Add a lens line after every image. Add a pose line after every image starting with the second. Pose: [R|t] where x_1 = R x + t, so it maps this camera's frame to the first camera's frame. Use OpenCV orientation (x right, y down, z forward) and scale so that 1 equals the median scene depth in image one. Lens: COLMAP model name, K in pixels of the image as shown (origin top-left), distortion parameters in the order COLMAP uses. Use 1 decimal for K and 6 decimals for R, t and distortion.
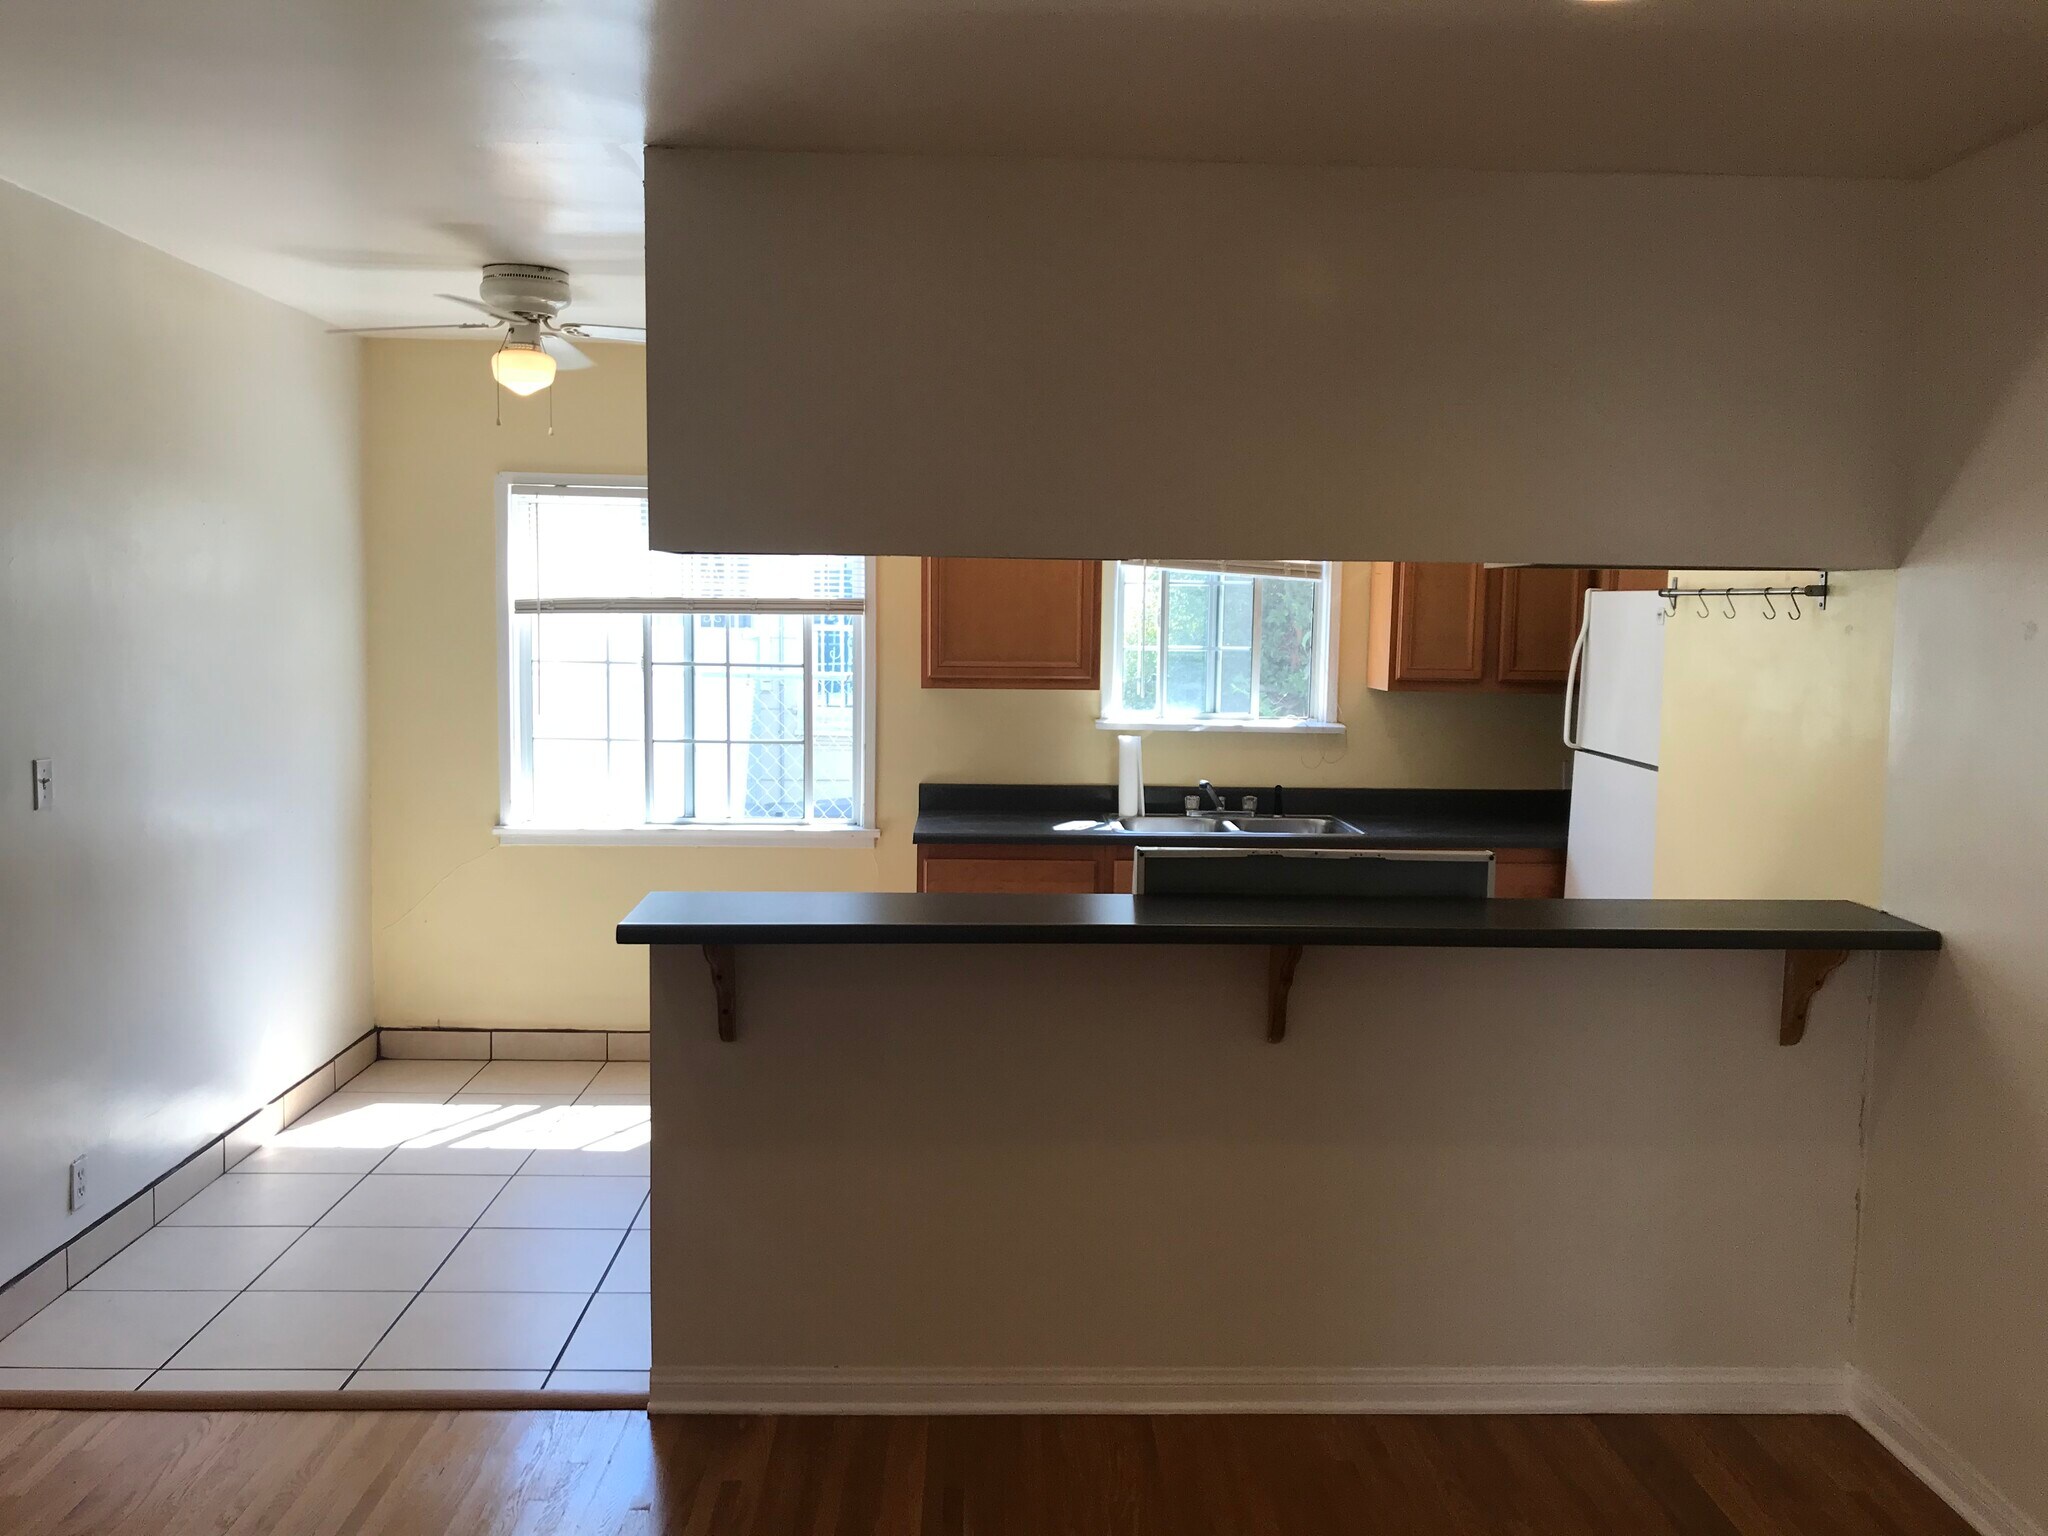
lens RADIAL K [[1639.2, 0, 1024.0], [0, 1639.2, 768.0], [0, 0, 1]] dist [0.018583, -0.007496]
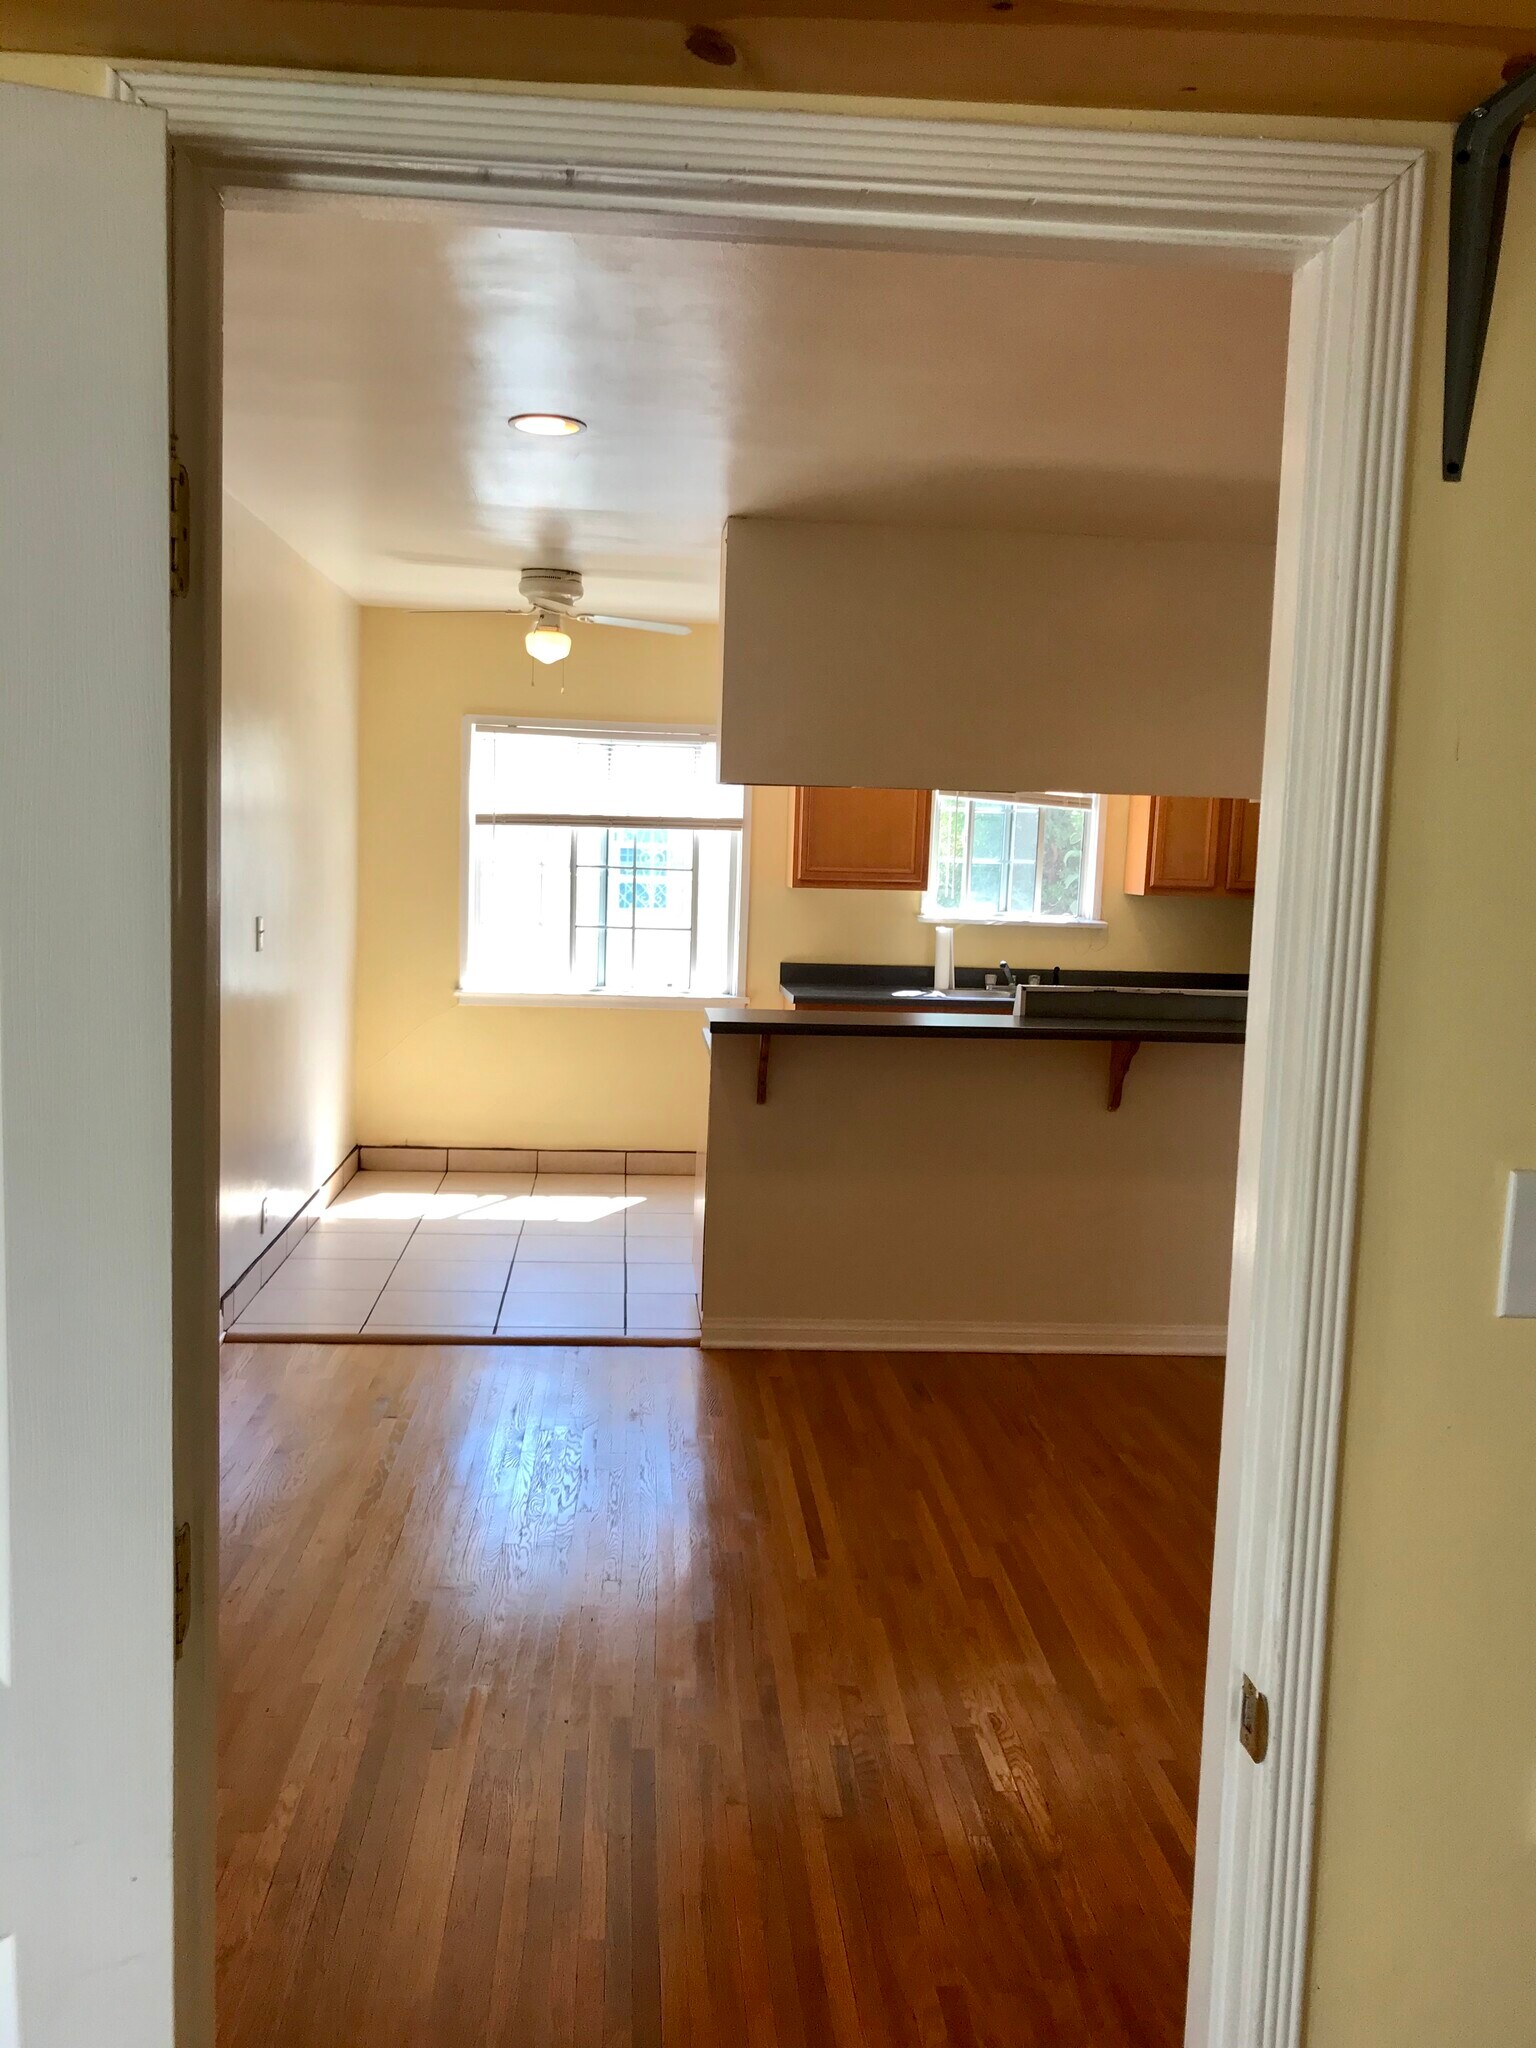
lens RADIAL K [[1600.7, 0, 768.0], [0, 1600.7, 1024.0], [0, 0, 1]] dist [0.126012, -0.142241]
pose [[0.998824, 0.012341, 0.046888, -0.138365], [-0.013215, 0.999744, 0.018384, 0.036756], [-0.046649, -0.018982, 0.998731, -0.280588]]
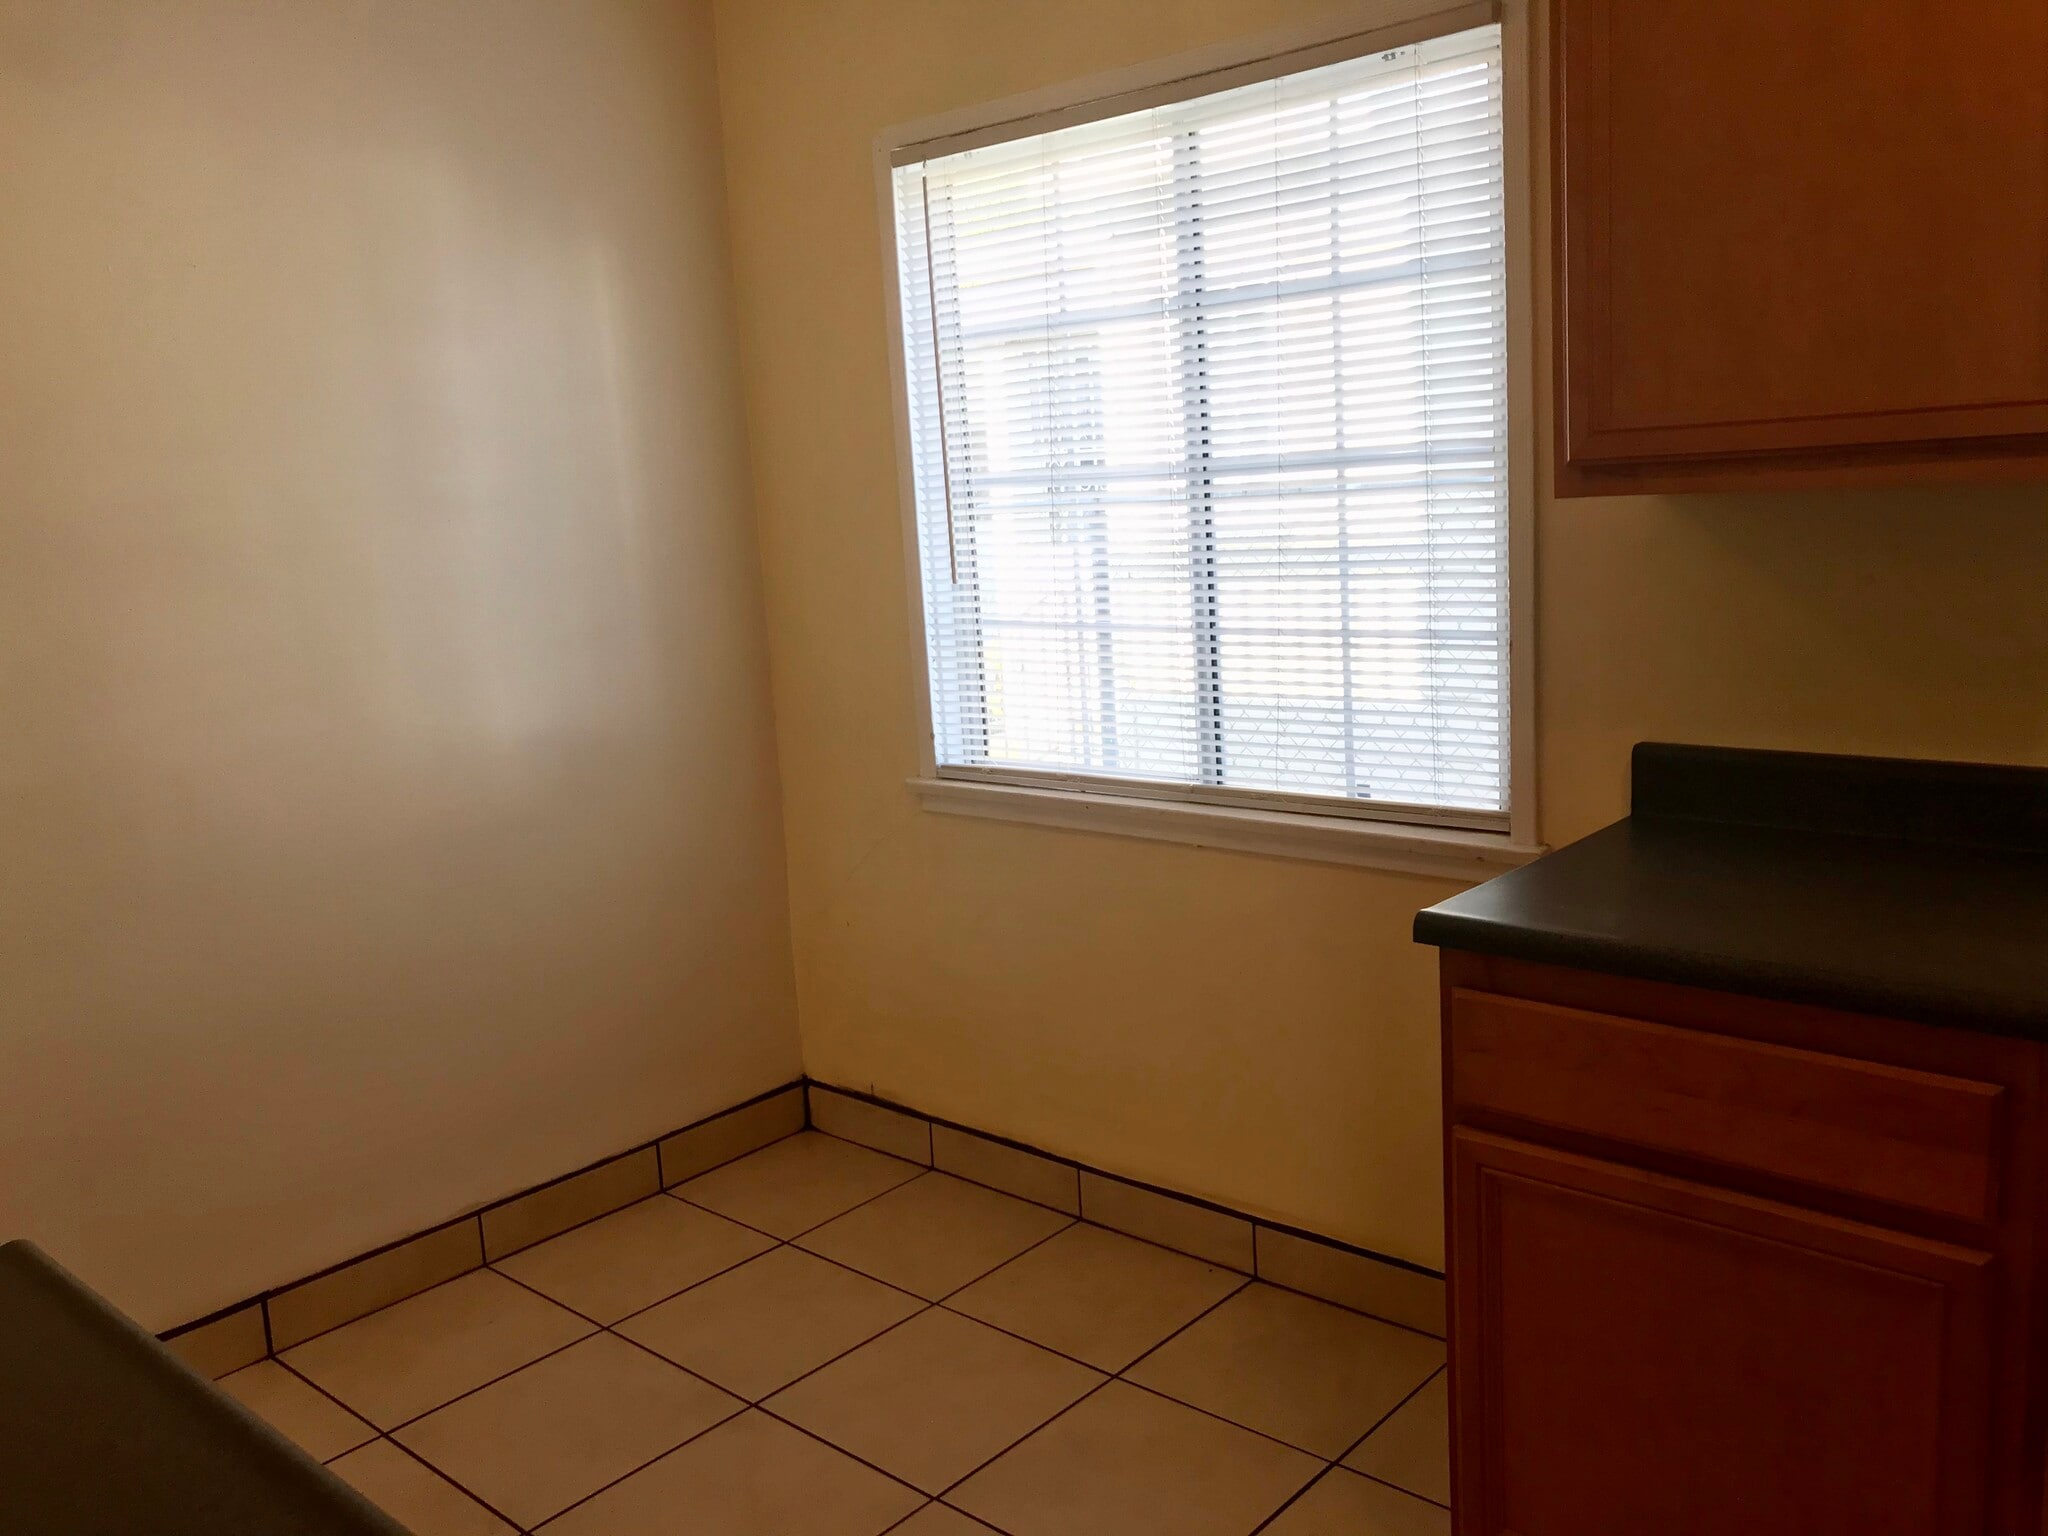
lens RADIAL K [[1600.7, 0, 1031.4], [0, 1600.7, 750.0], [0, 0, 1]] dist [0.126012, -0.142241]
pose [[0.712806, 0.049624, -0.699604, 0.108650], [0.007464, 0.996901, 0.078317, -0.020414], [0.701322, -0.061047, 0.710226, 0.641304]]
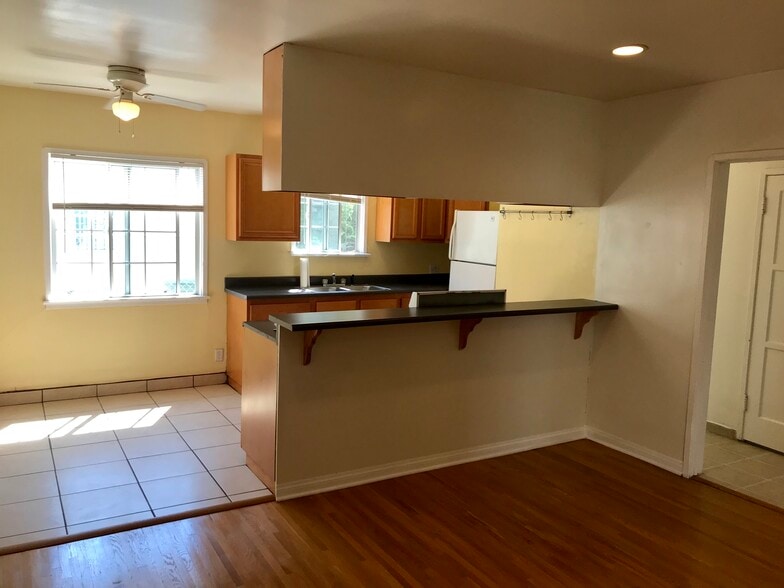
lens RADIAL K [[627.5, 0, 392.0], [0, 627.5, 294.0], [0, 0, 1]] dist [0.018583, -0.007496]
pose [[0.882661, -0.041550, 0.468170, -0.311336], [0.025728, 0.998863, 0.040145, 0.002339], [-0.469306, -0.023389, 0.882726, -0.014178]]
